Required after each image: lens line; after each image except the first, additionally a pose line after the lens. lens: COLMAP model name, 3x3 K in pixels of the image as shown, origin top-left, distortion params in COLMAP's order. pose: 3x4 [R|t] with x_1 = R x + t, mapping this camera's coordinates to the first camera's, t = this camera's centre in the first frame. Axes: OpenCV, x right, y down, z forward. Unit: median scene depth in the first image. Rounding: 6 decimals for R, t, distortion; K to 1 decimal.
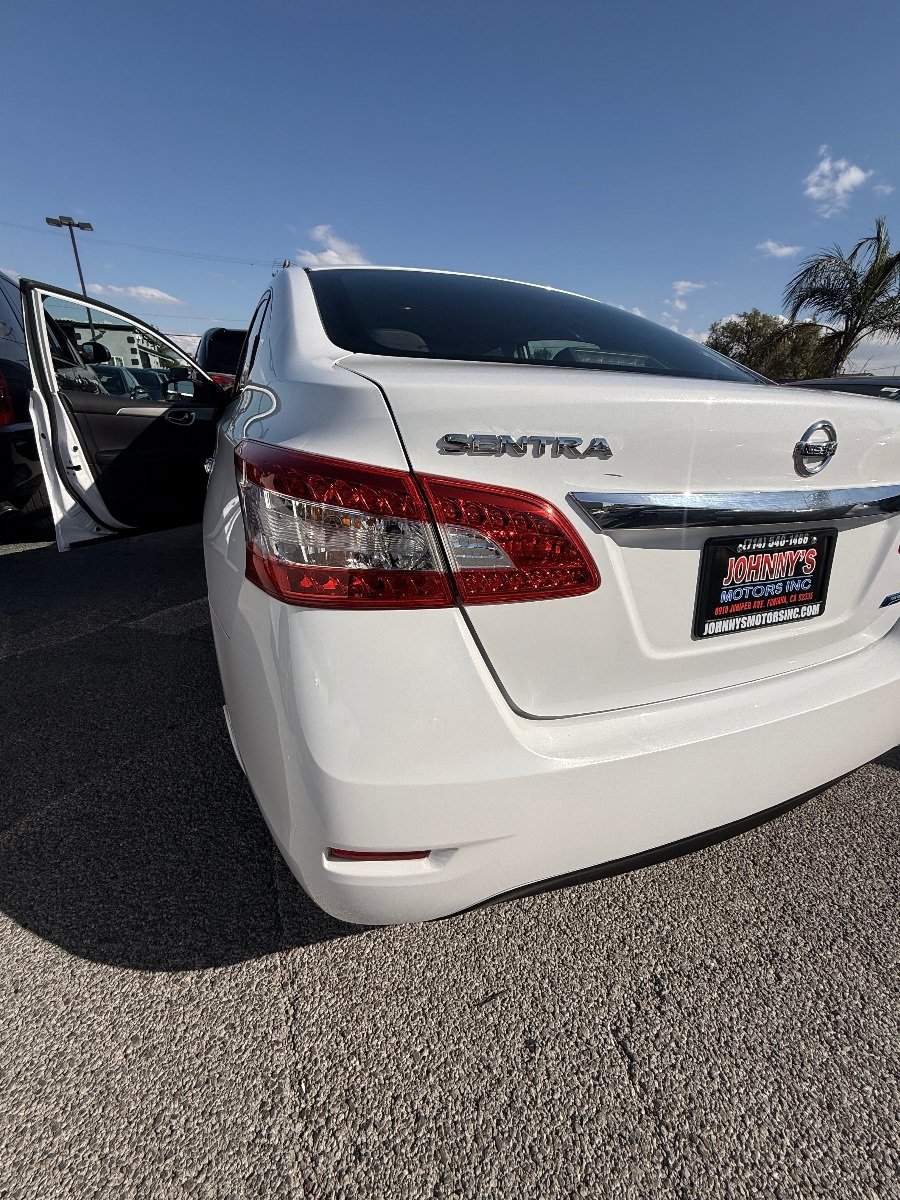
lens RADIAL K [[506.2, 0, 450.2], [0, 506.2, 600.6], [0, 0, 1]] dist [-0.002576, 0.001348]
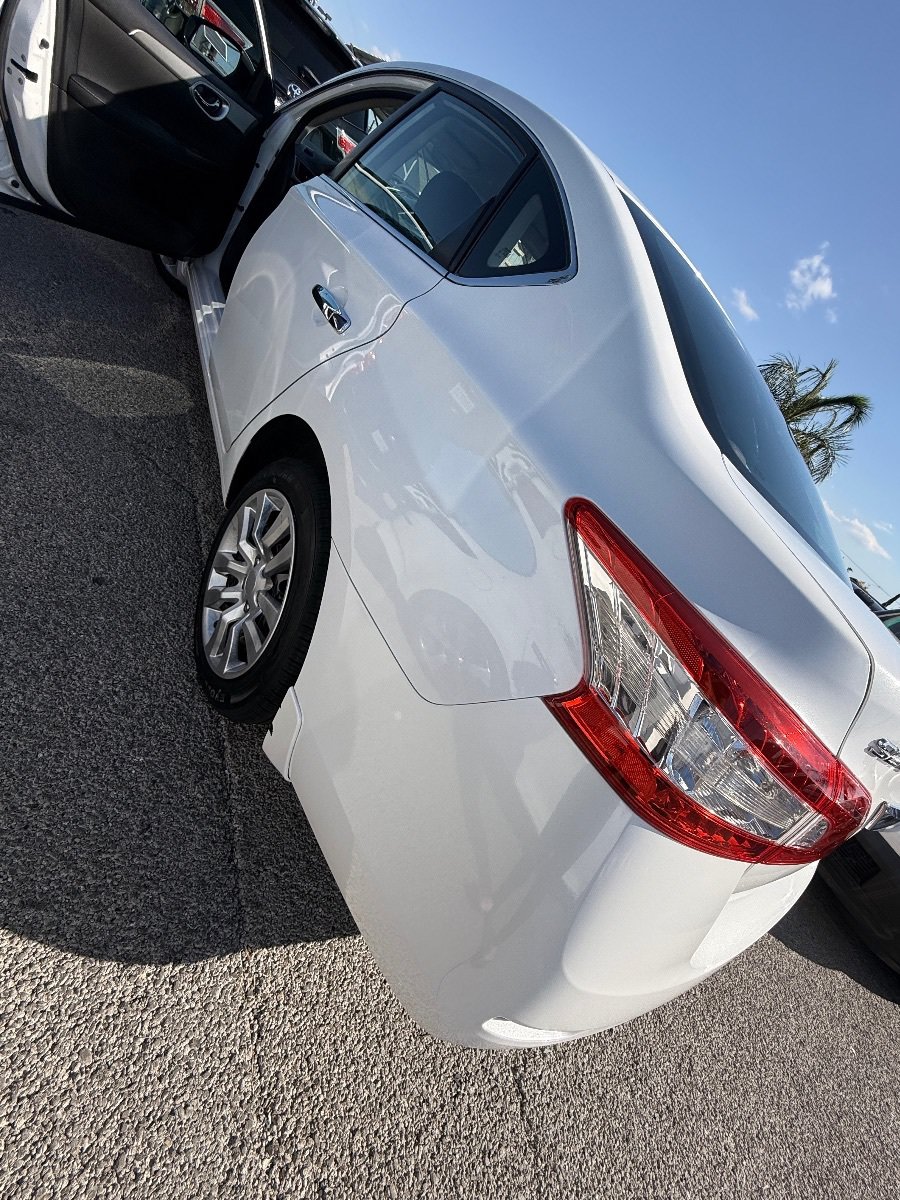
lens RADIAL K [[506.2, 0, 449.8], [0, 506.2, 601.9], [0, 0, 1]] dist [-0.002576, 0.001348]
pose [[0.817797, 0.426988, 0.385861, -0.773806], [-0.510036, 0.848309, 0.142250, -0.186349], [-0.266590, -0.313135, 0.911524, 0.318773]]
